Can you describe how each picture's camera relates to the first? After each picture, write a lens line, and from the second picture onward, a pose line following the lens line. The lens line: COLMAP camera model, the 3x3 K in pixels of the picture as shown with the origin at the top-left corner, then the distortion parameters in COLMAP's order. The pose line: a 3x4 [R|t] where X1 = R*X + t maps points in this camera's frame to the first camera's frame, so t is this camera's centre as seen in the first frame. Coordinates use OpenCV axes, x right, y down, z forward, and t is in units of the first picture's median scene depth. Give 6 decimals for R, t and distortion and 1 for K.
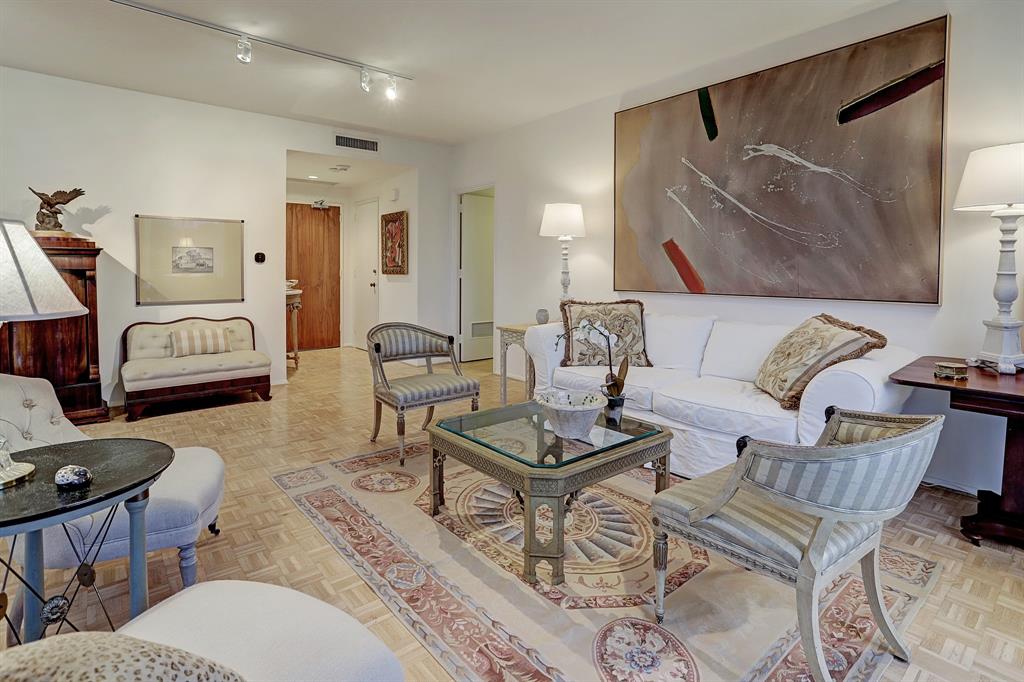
lens RADIAL K [[520.5, 0, 510.9], [0, 520.5, 282.2], [0, 0, 1]] dist [-0.003719, -0.000324]
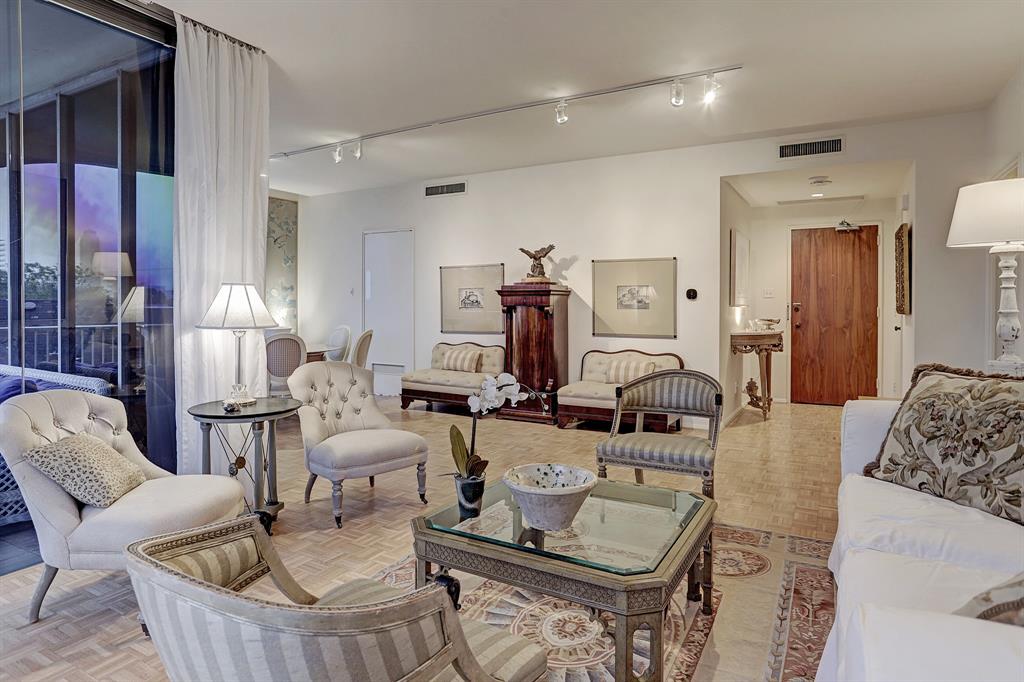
lens RADIAL K [[583.8, 0, 510.2], [0, 583.8, 306.6], [0, 0, 1]] dist [-0.021361, 0.000870]
pose [[0.363040, 0.003920, -0.931765, 0.464698], [-0.027385, 0.999604, -0.006464, -0.008651], [0.931371, 0.027864, 0.363004, 0.330139]]
